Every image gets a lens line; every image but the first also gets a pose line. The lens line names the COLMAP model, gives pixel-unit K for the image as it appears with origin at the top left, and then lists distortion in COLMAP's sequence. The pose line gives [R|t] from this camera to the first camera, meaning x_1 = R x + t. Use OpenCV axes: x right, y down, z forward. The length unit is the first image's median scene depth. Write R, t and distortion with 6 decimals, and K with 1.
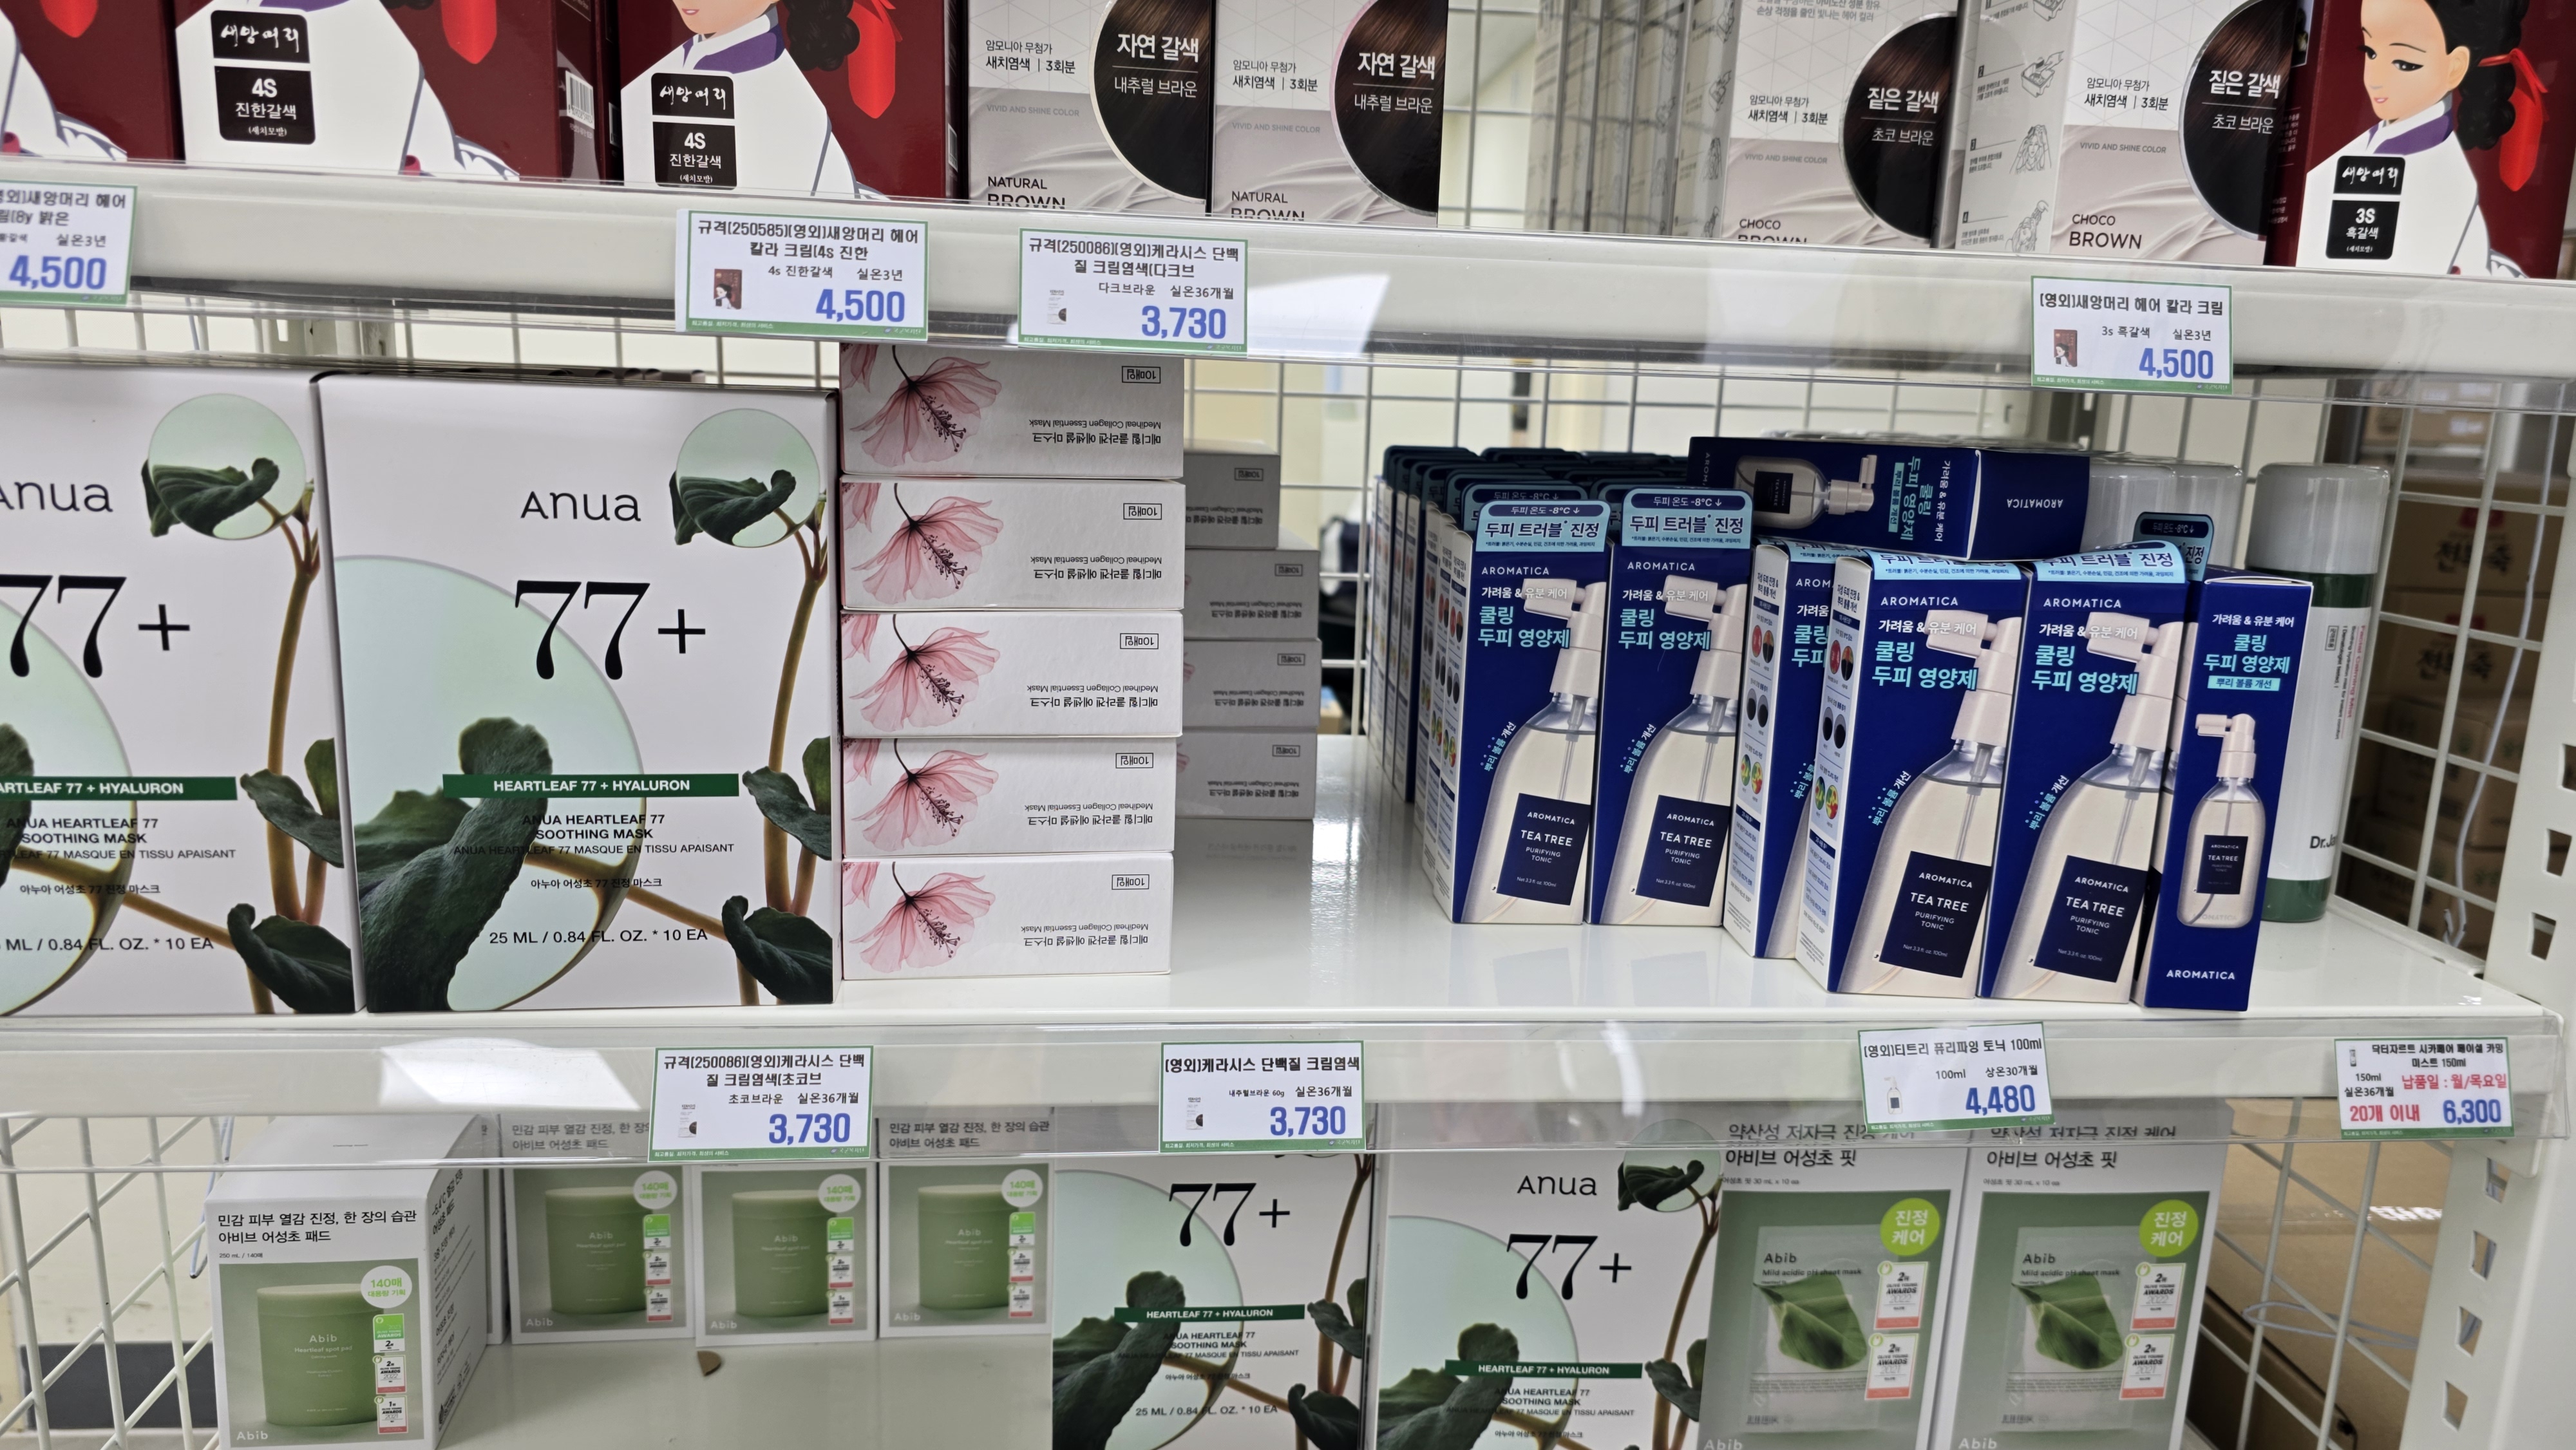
lens RADIAL K [[1723.1, 0, 1247.3], [0, 1723.1, 408.7], [0, 0, 1]] dist [0.034737, -0.044147]
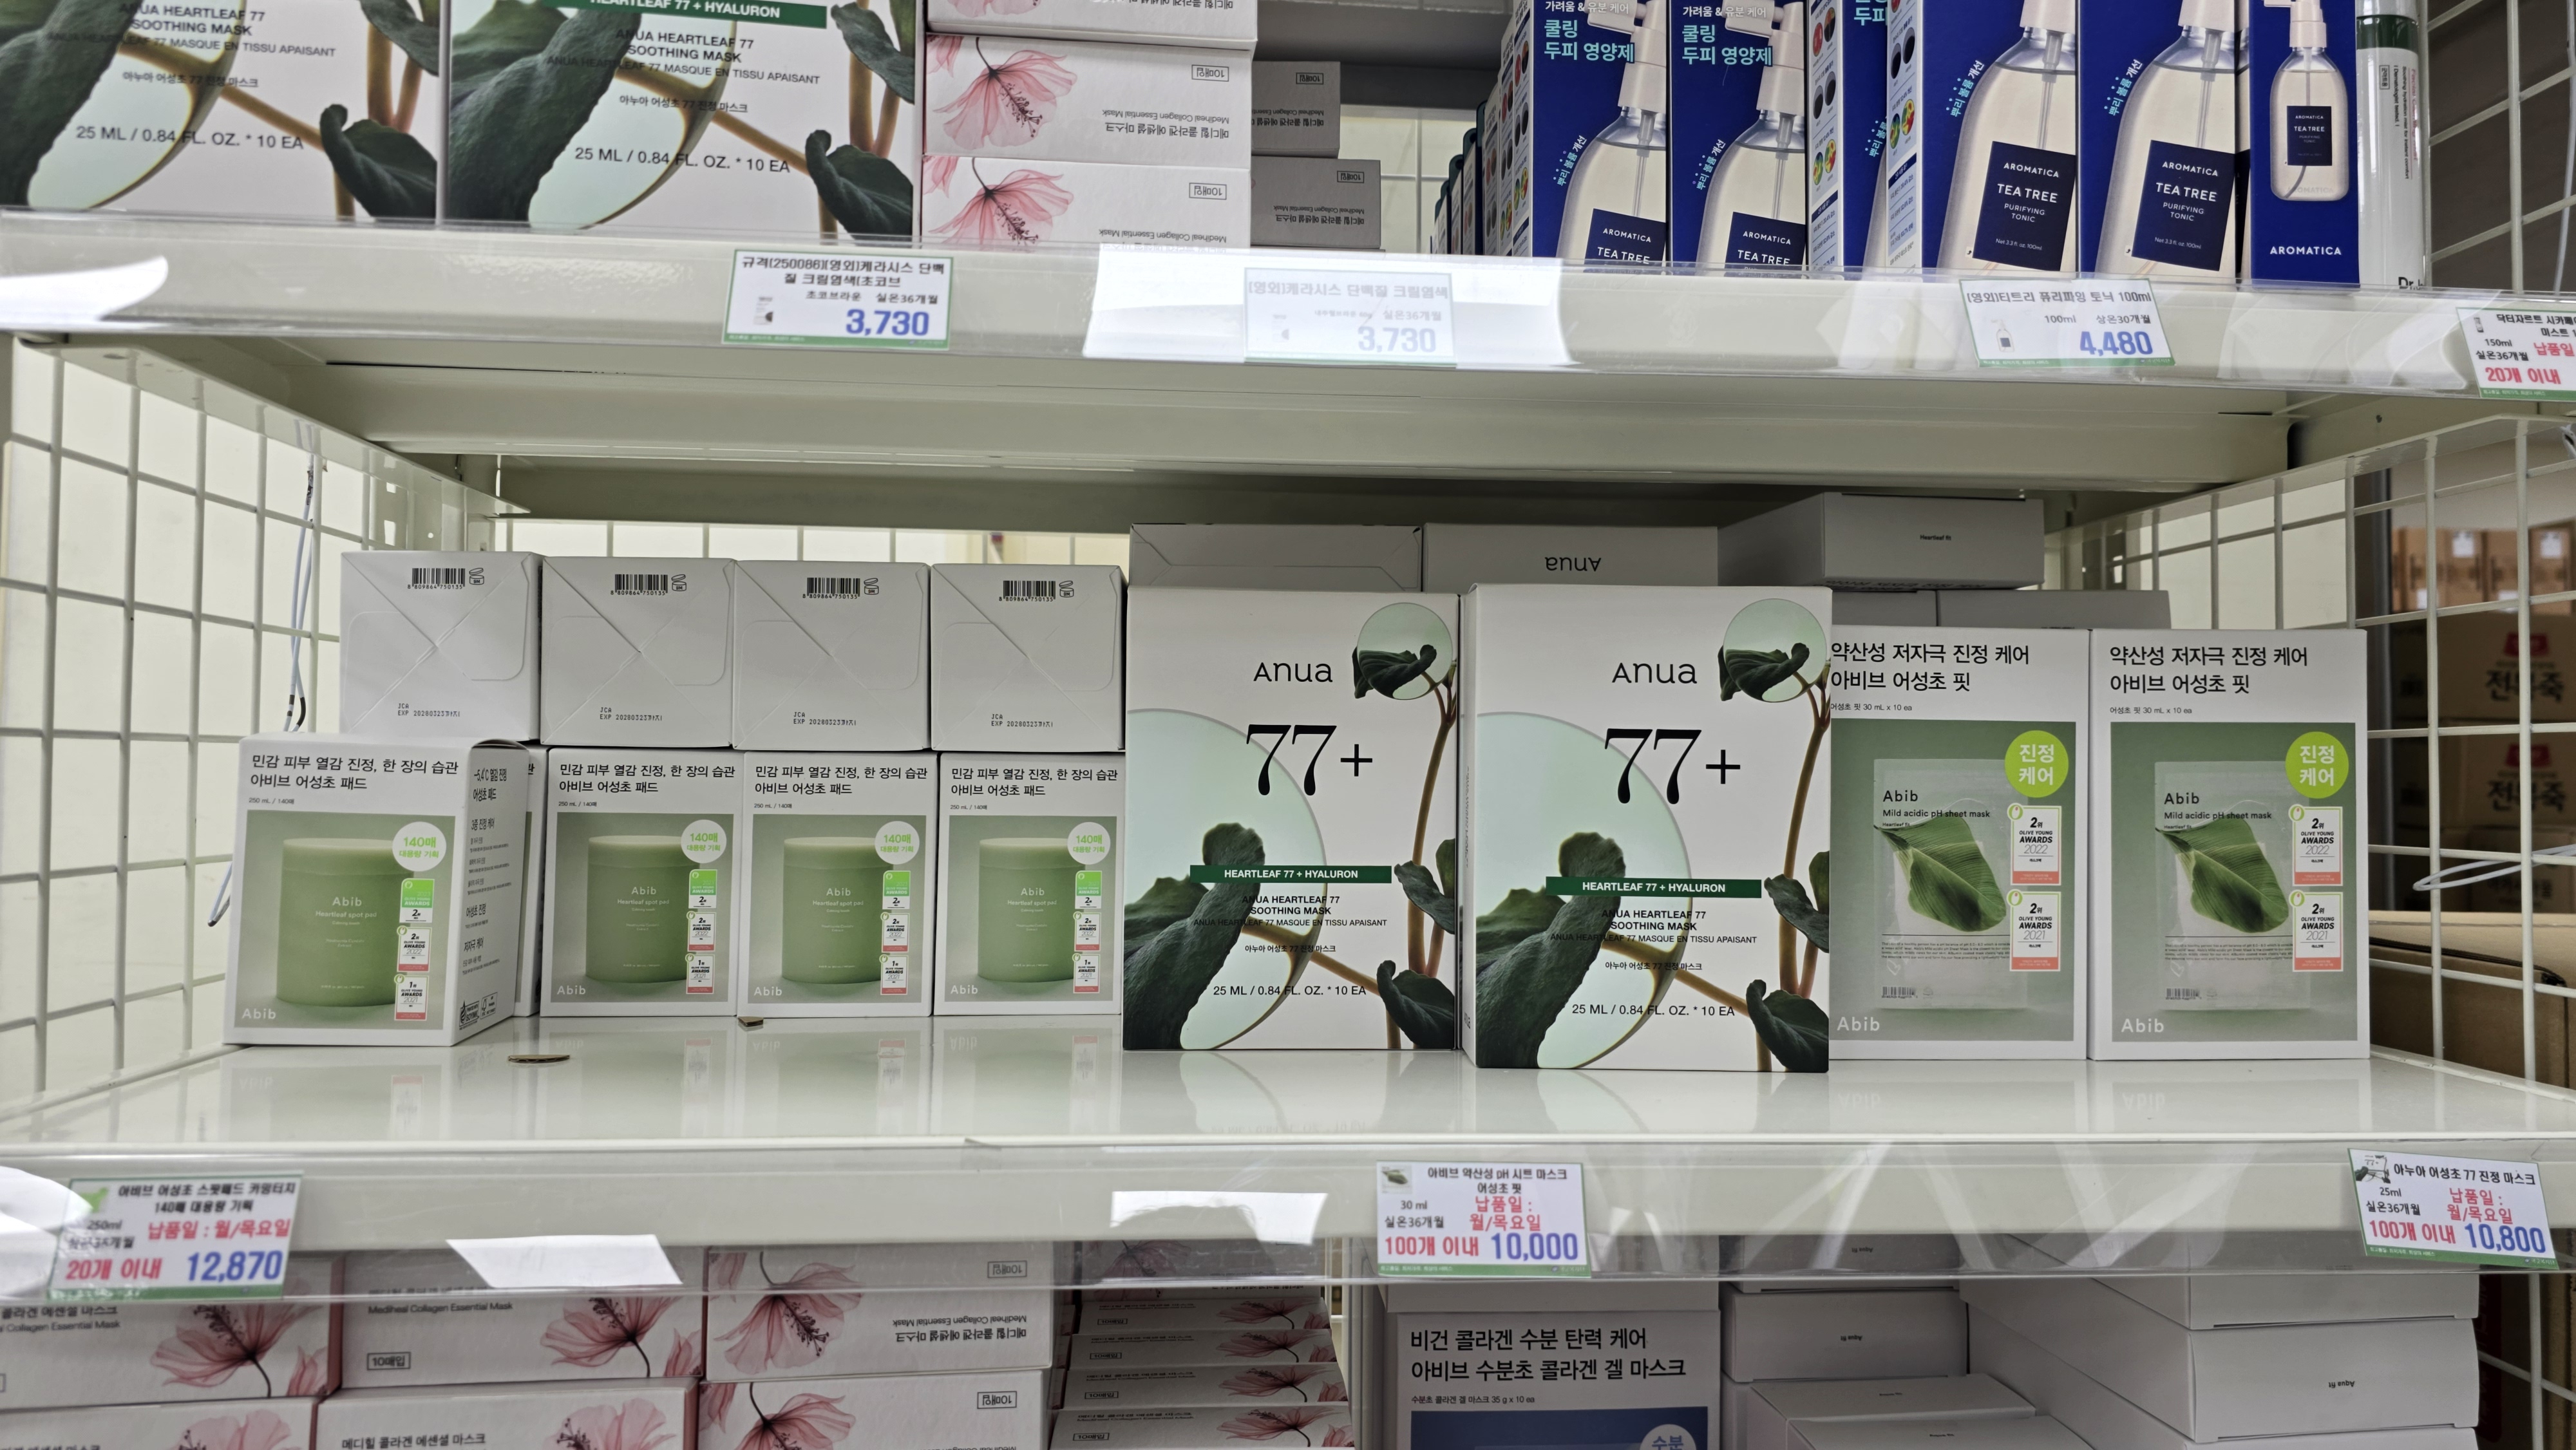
lens RADIAL K [[1670.7, 0, 1237.8], [0, 1670.7, 723.6], [0, 0, 1]] dist [0.026544, -0.033602]
pose [[0.999628, -0.020596, -0.017877, -0.037297], [0.016130, 0.975052, -0.221389, 0.736013], [0.021990, 0.221018, 0.975022, 0.116148]]
